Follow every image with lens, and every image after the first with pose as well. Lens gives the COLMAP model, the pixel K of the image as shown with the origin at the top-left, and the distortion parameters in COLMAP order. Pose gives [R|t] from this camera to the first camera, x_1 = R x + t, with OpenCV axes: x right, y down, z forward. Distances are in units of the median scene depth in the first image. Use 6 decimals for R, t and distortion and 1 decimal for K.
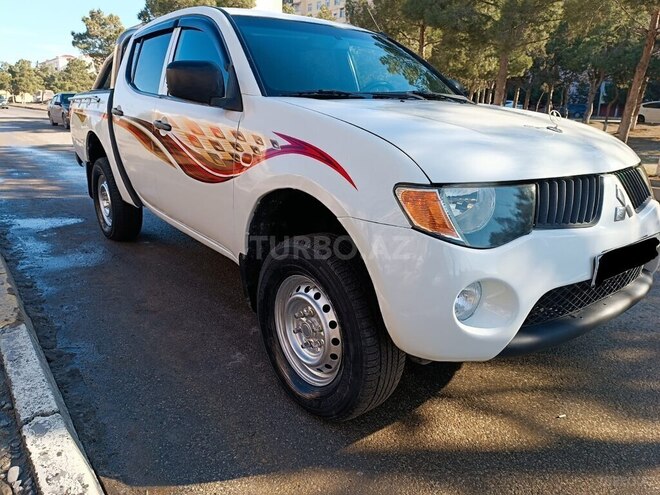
lens RADIAL K [[476.0, 0, 327.0], [0, 476.0, 250.4], [0, 0, 1]] dist [0.036112, -0.036528]
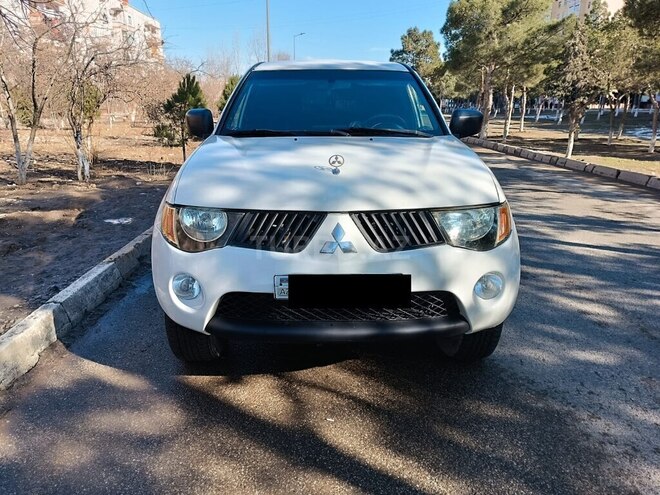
lens RADIAL K [[476.0, 0, 327.0], [0, 476.0, 250.4], [0, 0, 1]] dist [0.036112, -0.036528]
pose [[0.794224, 0.157901, -0.586751, 0.985985], [-0.160319, 0.985883, 0.048304, -0.095898], [0.586094, 0.055703, 0.808326, 0.043316]]
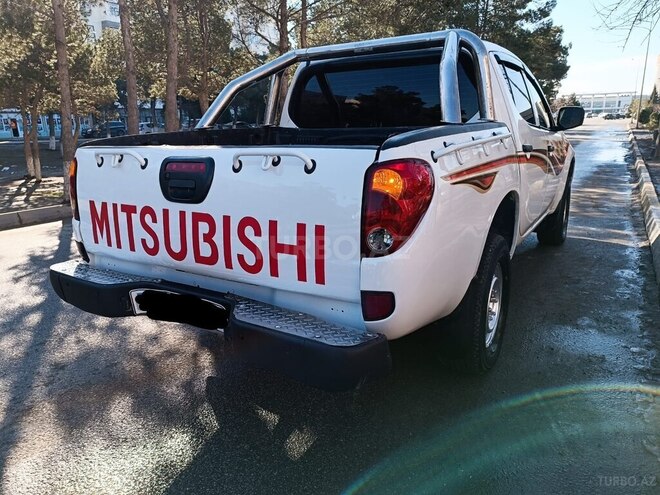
lens RADIAL K [[476.9, 0, 330.0], [0, 476.9, 247.5], [0, 0, 1]] dist [0.036157, -0.037969]
pose [[-0.352866, -0.242998, 0.903569, -1.698949], [0.292499, 0.888643, 0.353212, -0.811964], [-0.888780, 0.388929, -0.242495, 2.413419]]
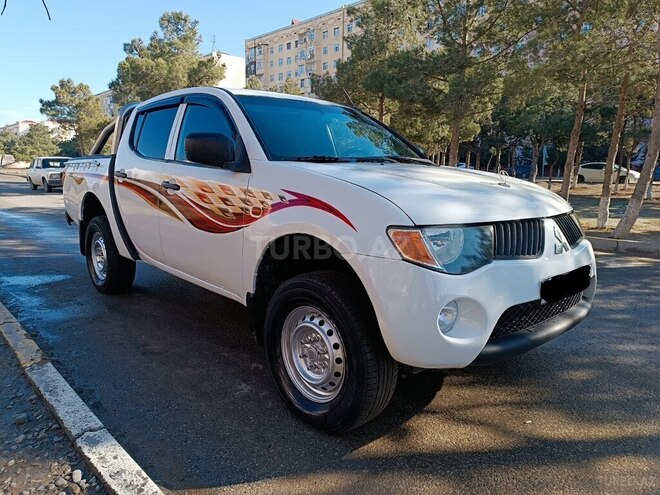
lens RADIAL K [[476.0, 0, 327.0], [0, 476.0, 250.4], [0, 0, 1]] dist [0.036112, -0.036528]
pose [[0.996891, -0.018791, 0.076522, -0.077393], [0.028042, 0.992173, -0.121684, 0.049988], [-0.073637, 0.123452, 0.989615, -0.164218]]
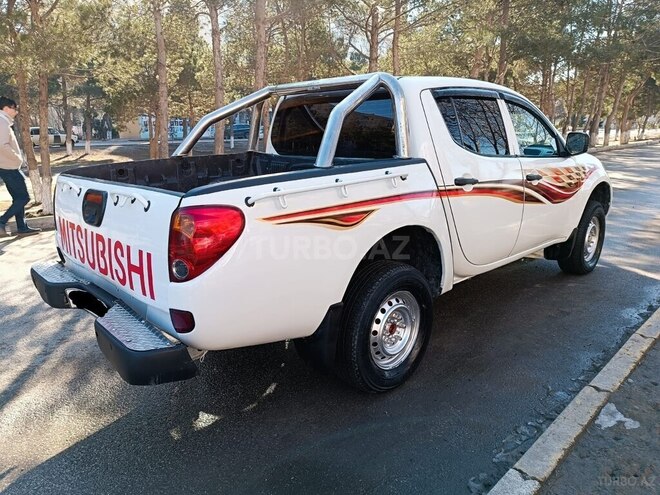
lens RADIAL K [[476.0, 0, 327.0], [0, 476.0, 250.4], [0, 0, 1]] dist [0.036112, -0.036528]
pose [[-0.103496, -0.262582, 0.959343, -1.920826], [0.307861, 0.908700, 0.281933, -0.755988], [-0.945786, 0.324523, -0.013208, 1.976967]]
